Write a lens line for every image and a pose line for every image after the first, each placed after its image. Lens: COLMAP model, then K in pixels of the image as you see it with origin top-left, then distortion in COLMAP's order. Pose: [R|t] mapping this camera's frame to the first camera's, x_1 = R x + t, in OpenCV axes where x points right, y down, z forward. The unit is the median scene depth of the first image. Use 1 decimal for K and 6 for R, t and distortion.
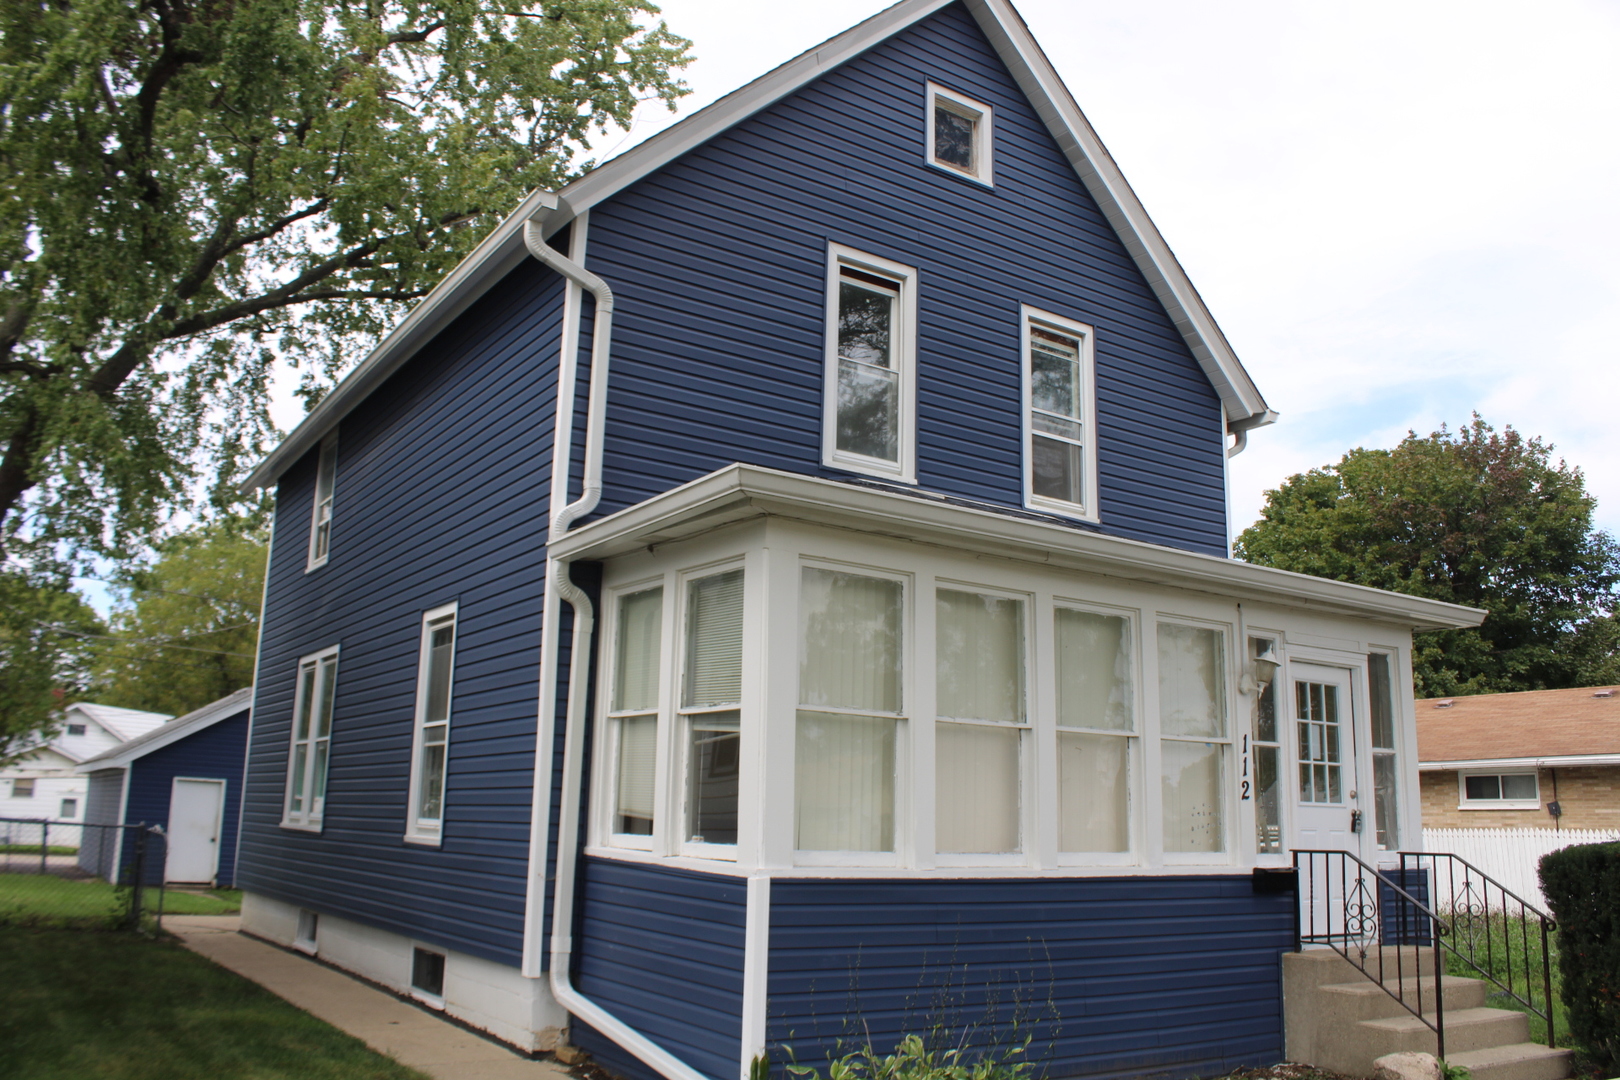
lens RADIAL K [[1347.9, 0, 814.4], [0, 1347.9, 536.1], [0, 0, 1]] dist [-0.142988, 0.005497]
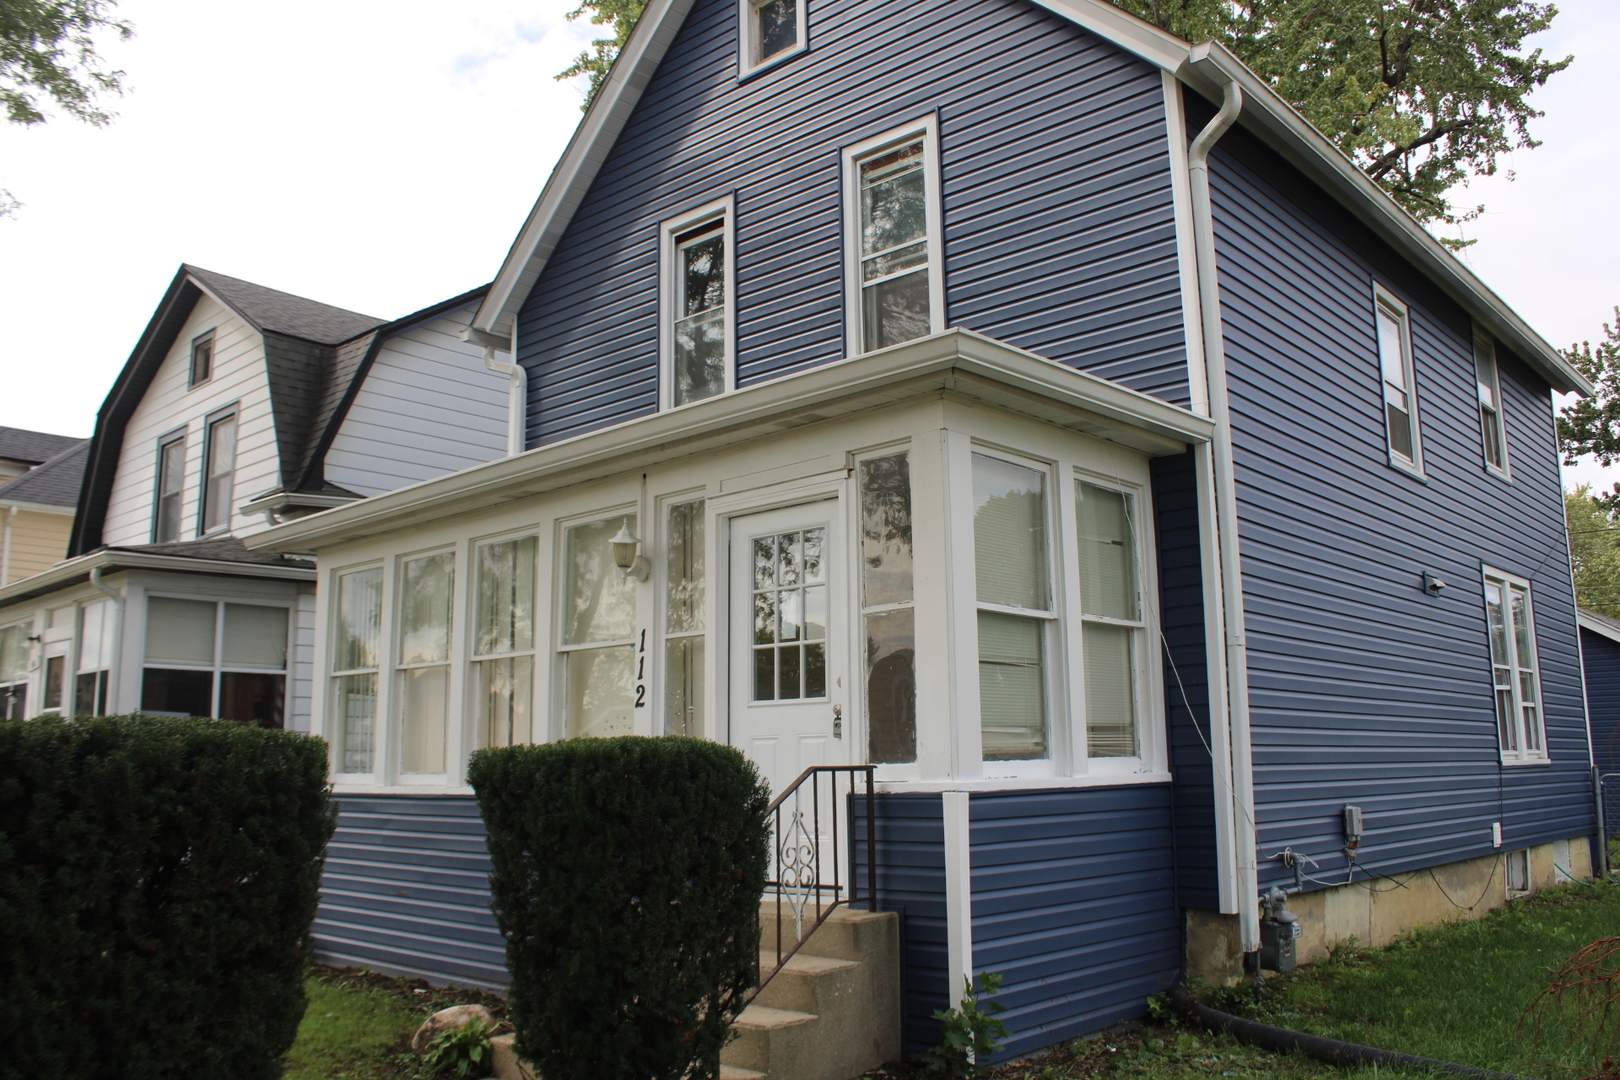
lens RADIAL K [[1347.9, 0, 814.4], [0, 1347.9, 536.1], [0, 0, 1]] dist [-0.142988, 0.005497]
pose [[0.233589, -0.181469, -0.955251, 0.974227], [0.236730, 0.963482, -0.125145, 0.183708], [0.943078, -0.196904, 0.268018, 0.717382]]
